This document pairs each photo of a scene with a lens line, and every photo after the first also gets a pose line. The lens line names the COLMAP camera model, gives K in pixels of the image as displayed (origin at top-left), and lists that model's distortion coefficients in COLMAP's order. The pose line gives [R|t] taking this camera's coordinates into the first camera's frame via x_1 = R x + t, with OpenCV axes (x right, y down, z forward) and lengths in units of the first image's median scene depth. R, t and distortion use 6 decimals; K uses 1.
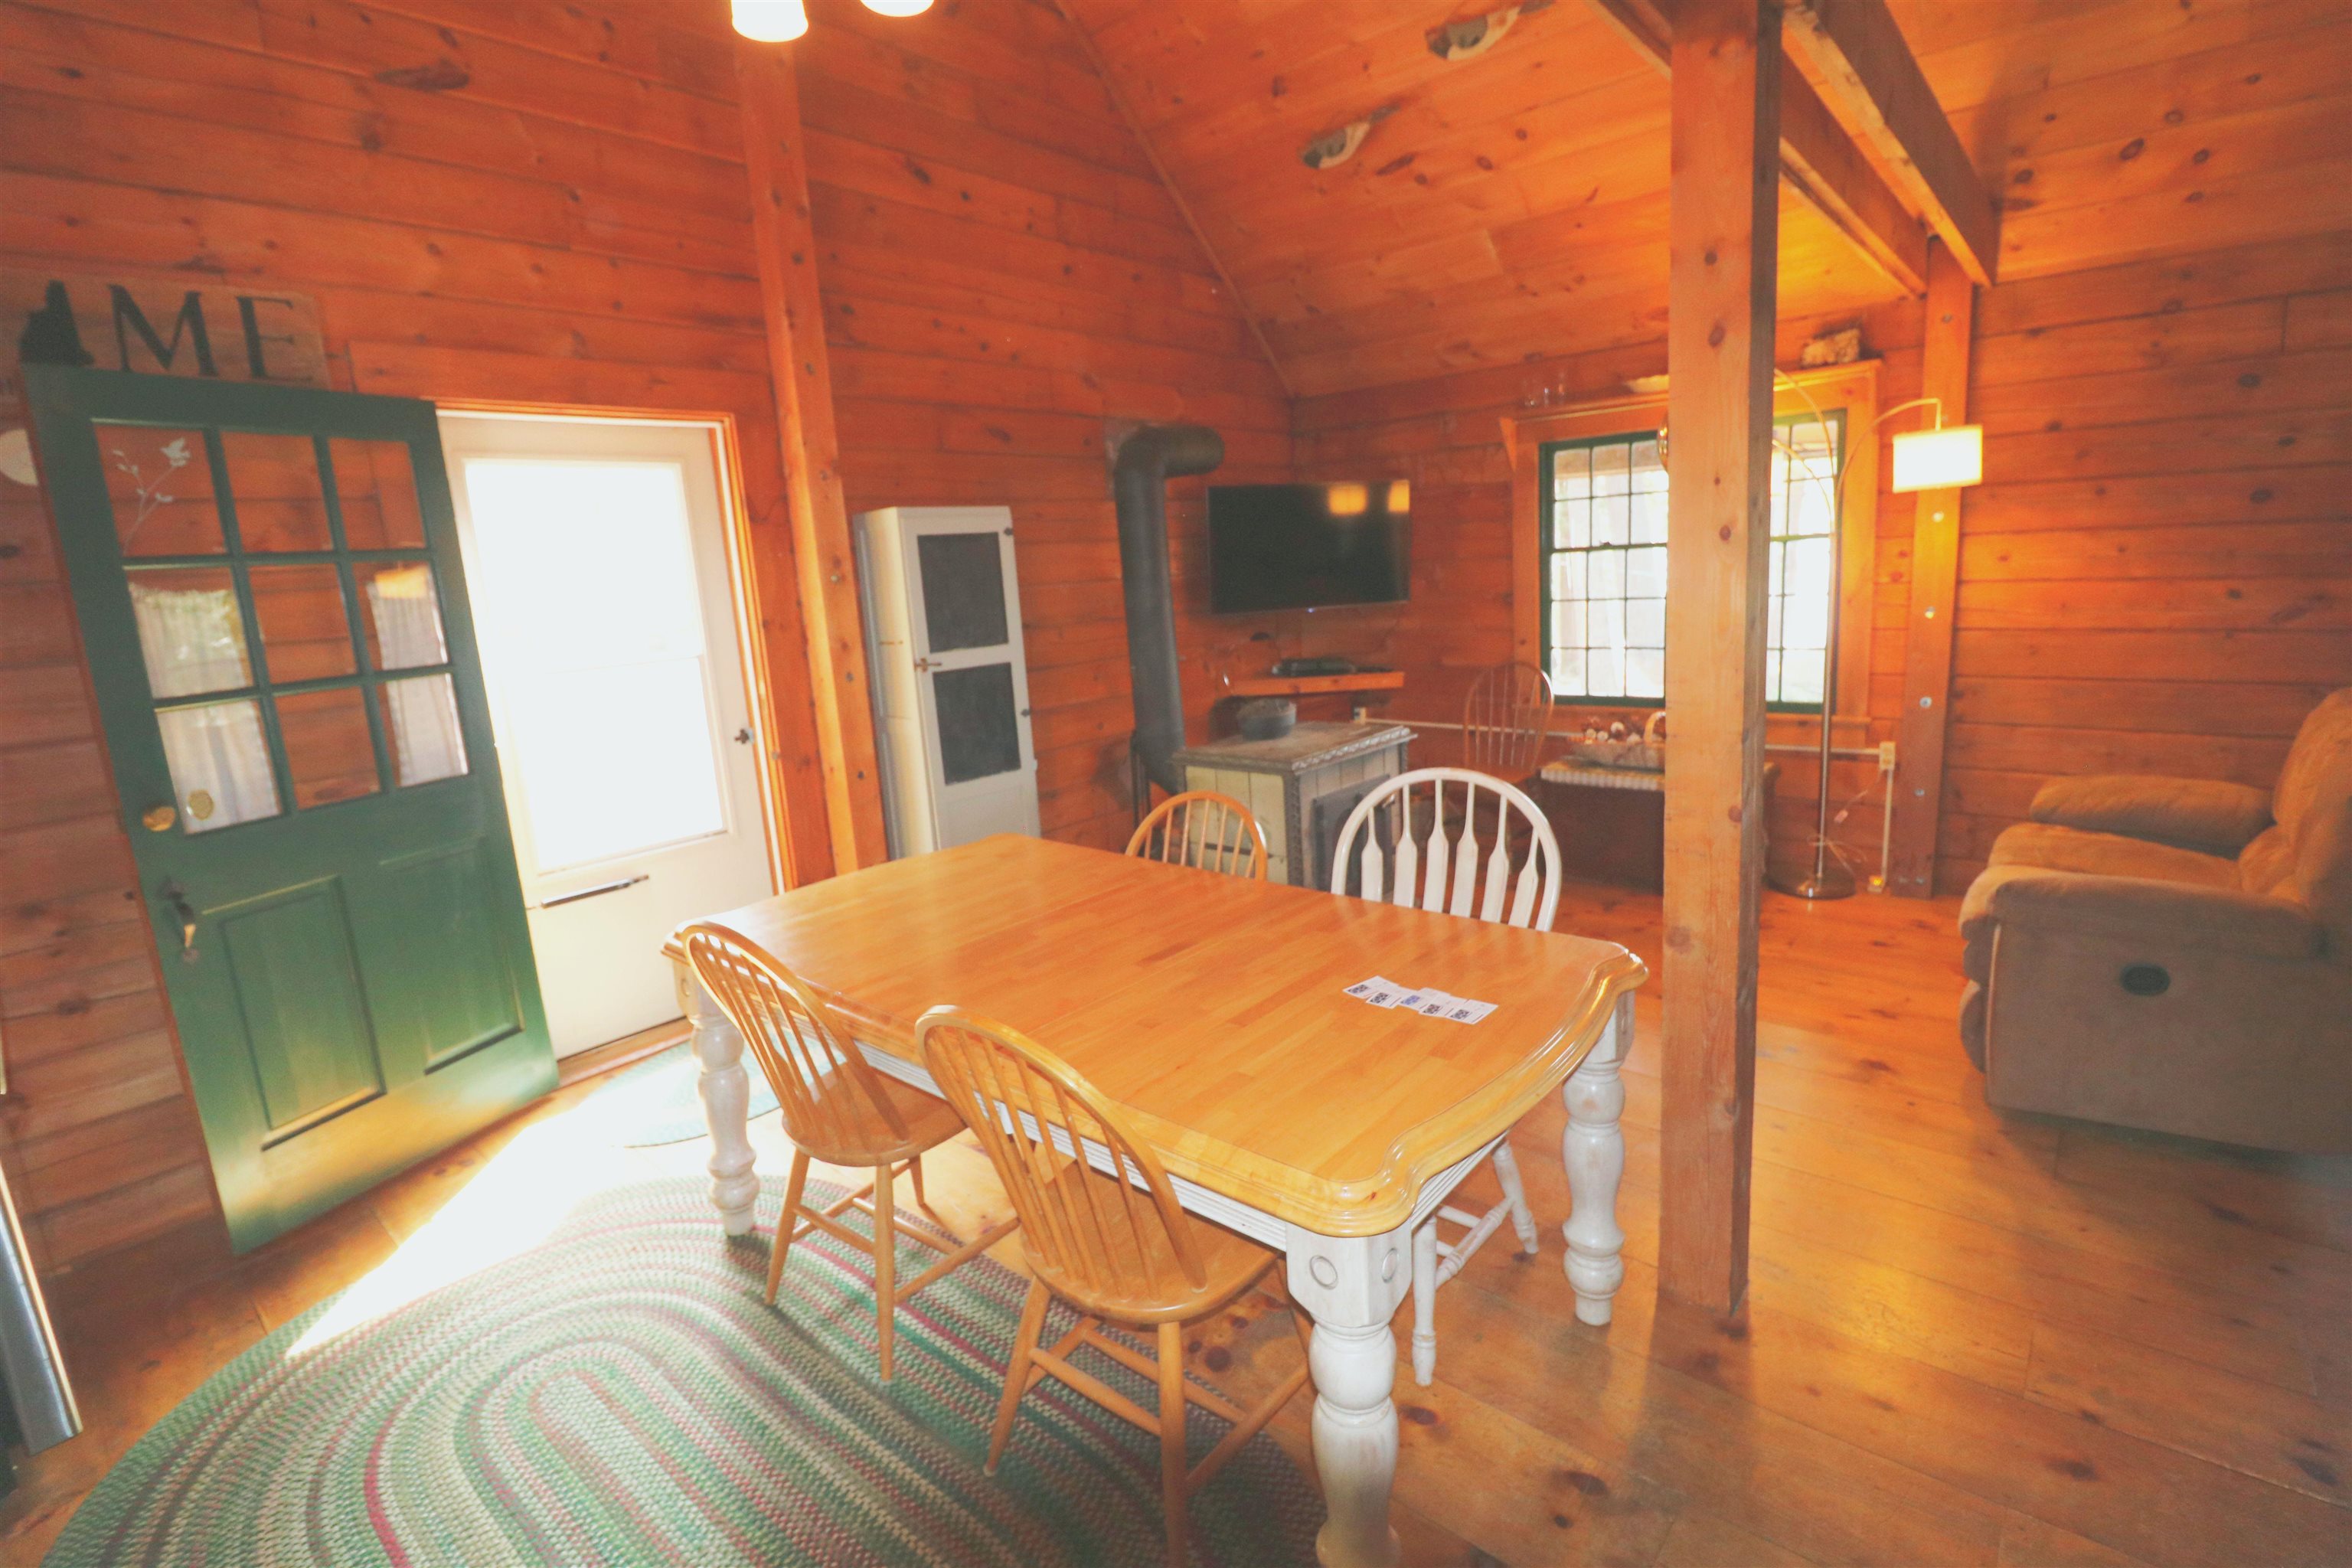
lens RADIAL K [[1080.9, 0, 1182.5], [0, 1080.9, 759.4], [0, 0, 1]] dist [-0.009405, -0.008390]
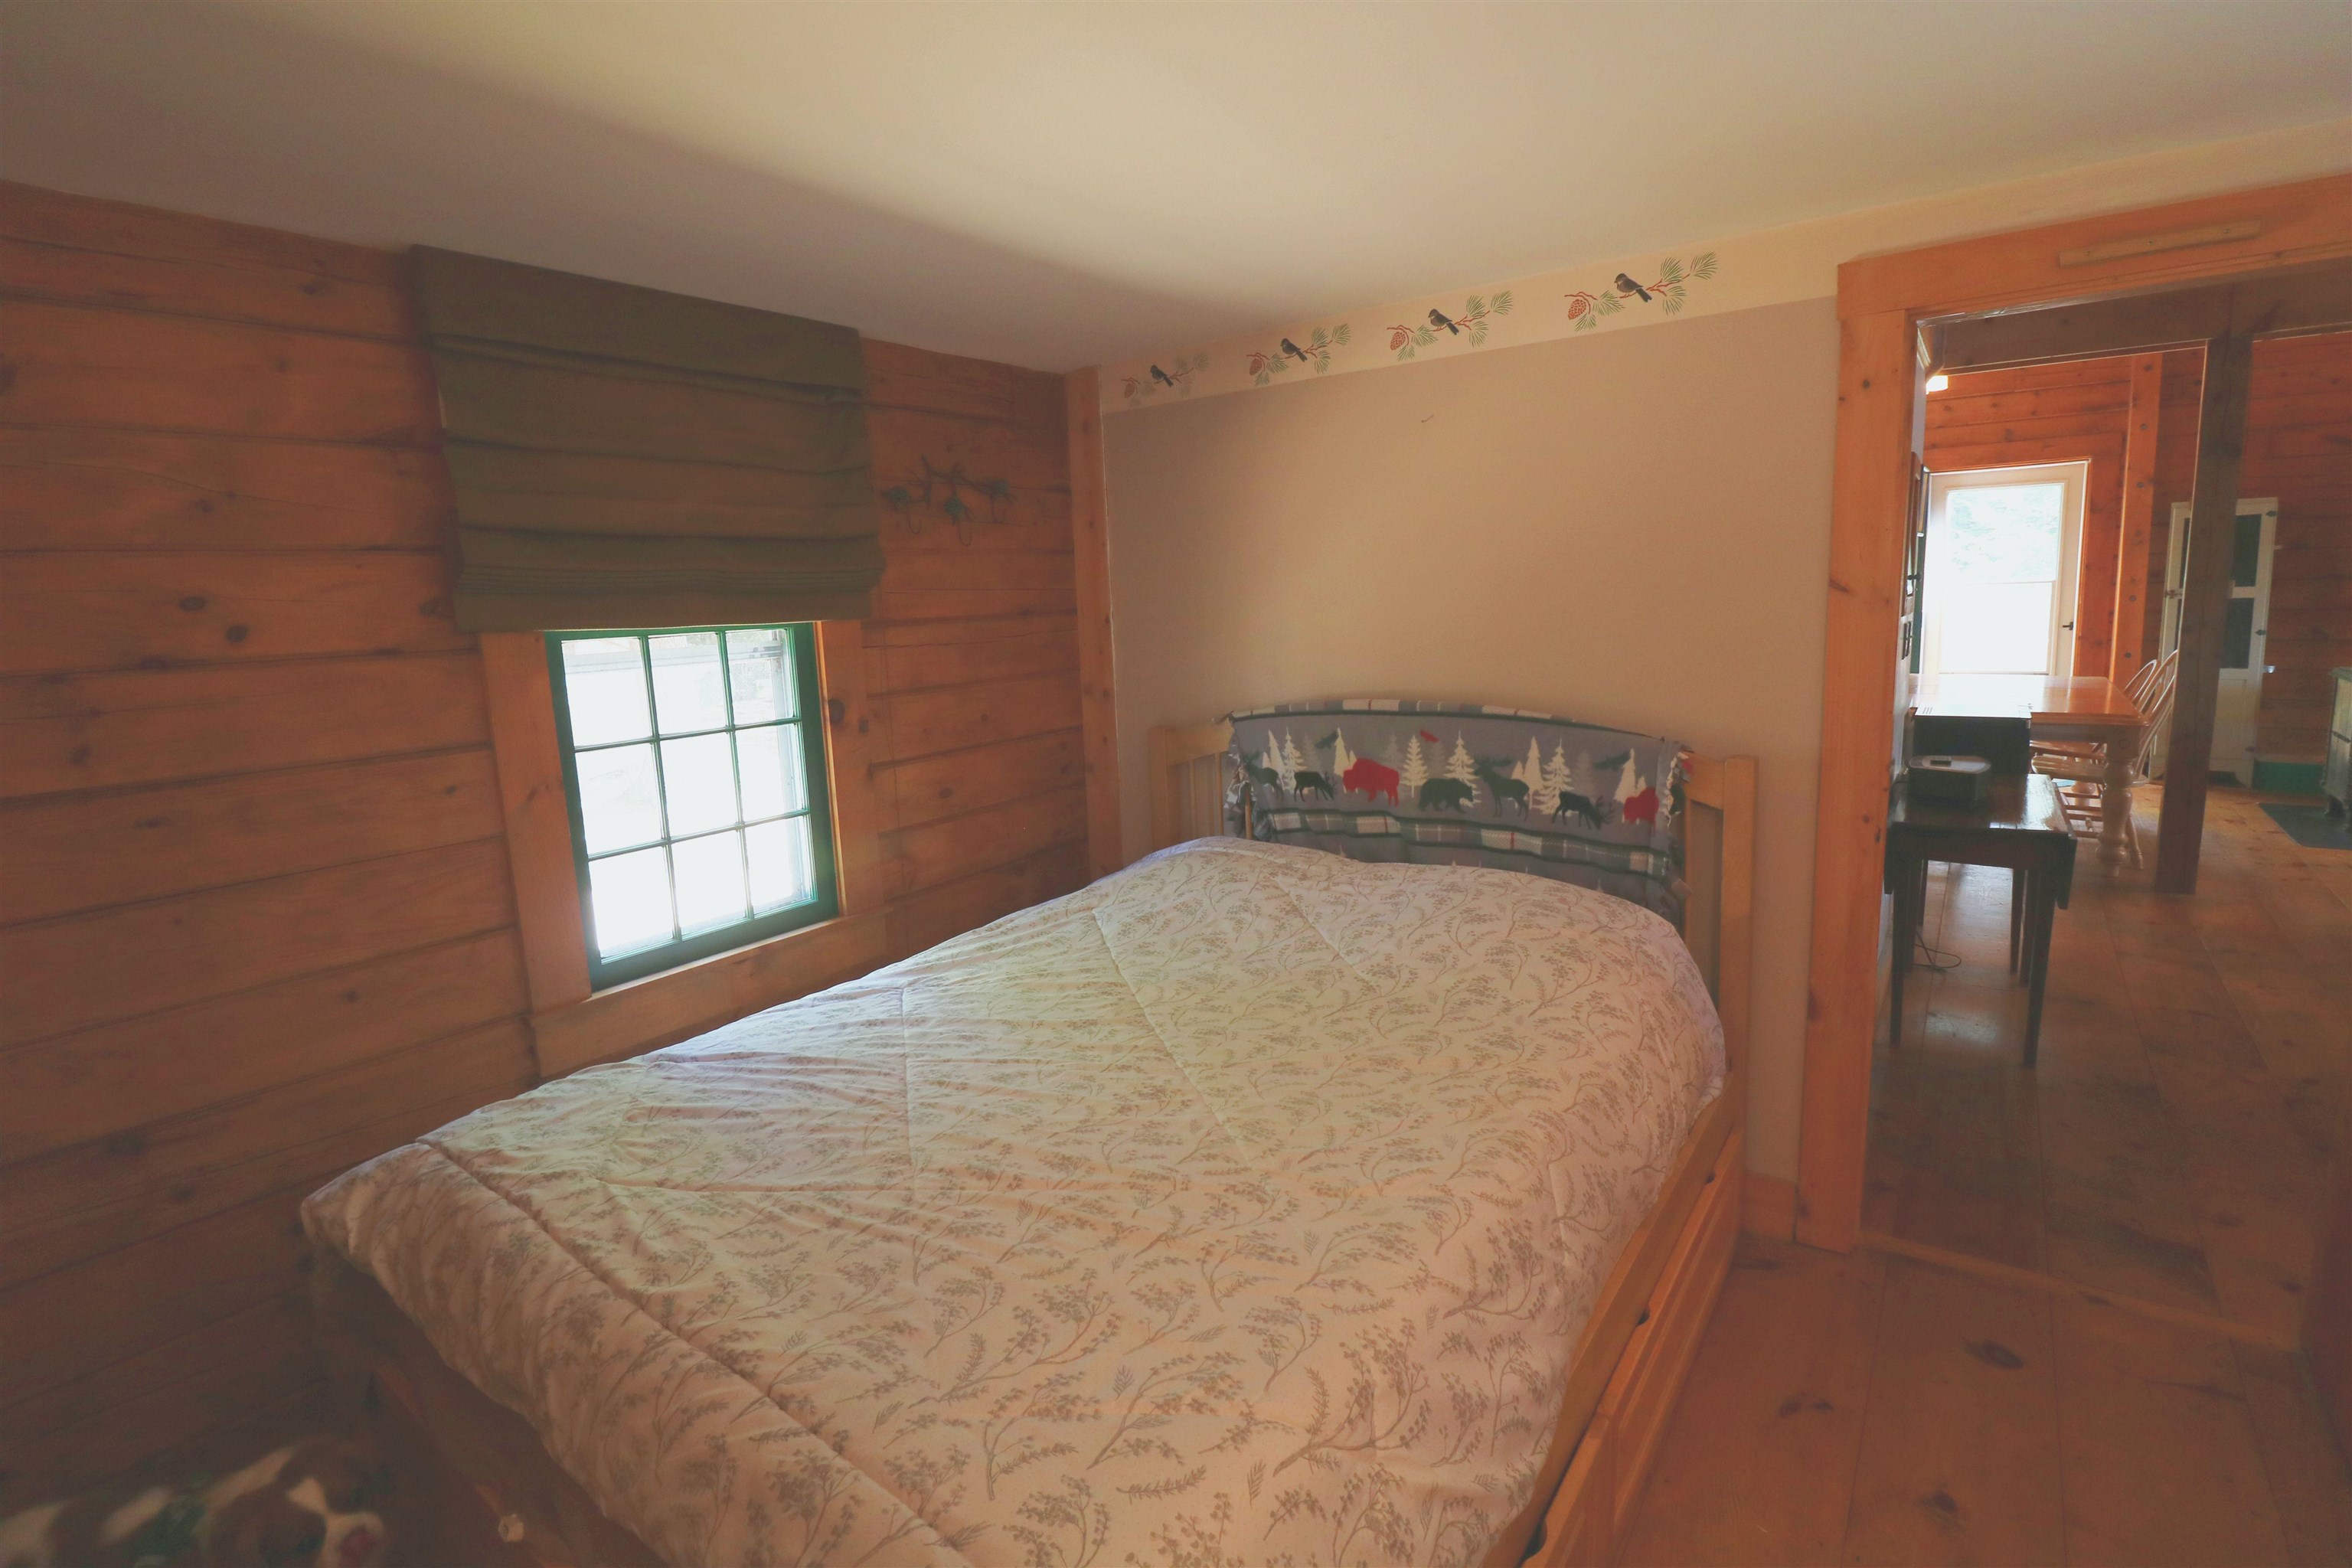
lens RADIAL K [[1080.9, 0, 1179.2], [0, 1080.9, 763.4], [0, 0, 1]] dist [-0.009405, -0.008390]
pose [[0.063677, 0.214347, -0.974680, 1.450821], [-0.137192, 0.969269, 0.204194, 0.045993], [0.988496, 0.120716, 0.091127, -0.720061]]
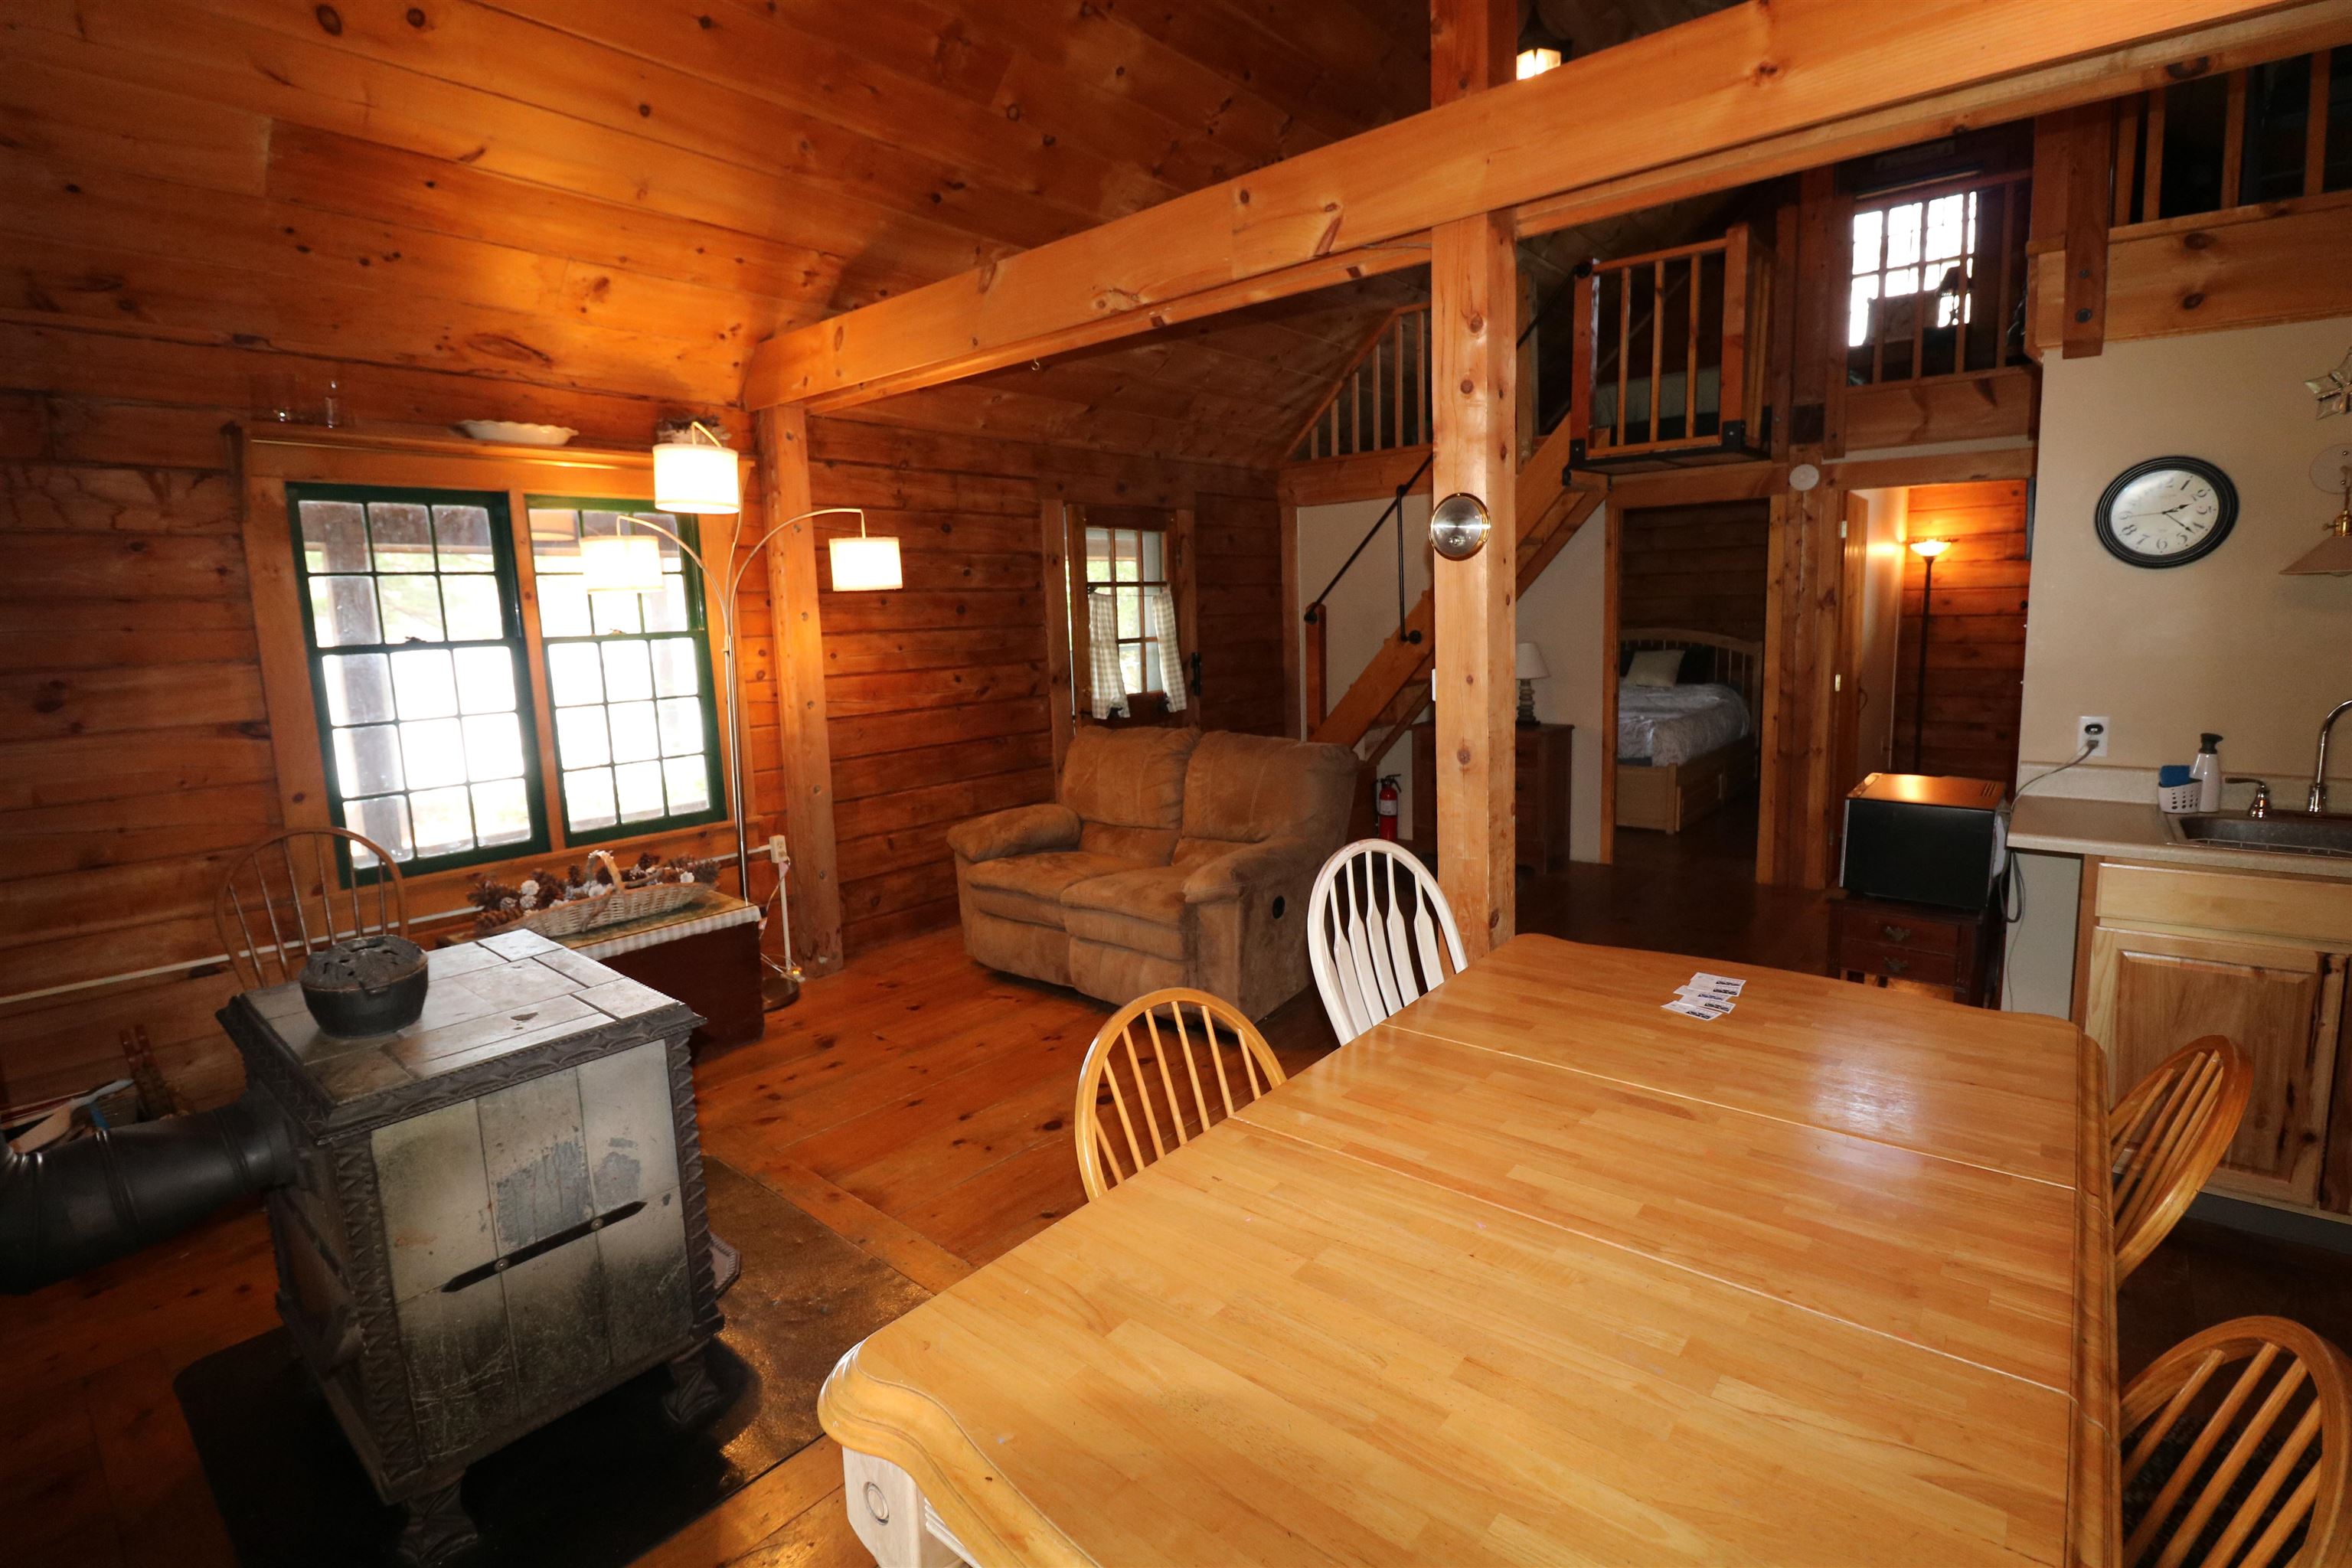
lens RADIAL K [[1080.9, 0, 1171.3], [0, 1080.9, 762.5], [0, 0, 1]] dist [-0.009405, -0.008390]
pose [[-0.005328, -0.084154, 0.996439, -0.434912], [0.209037, 0.974344, 0.083406, -0.110117], [-0.977893, 0.208737, 0.012399, 0.740513]]
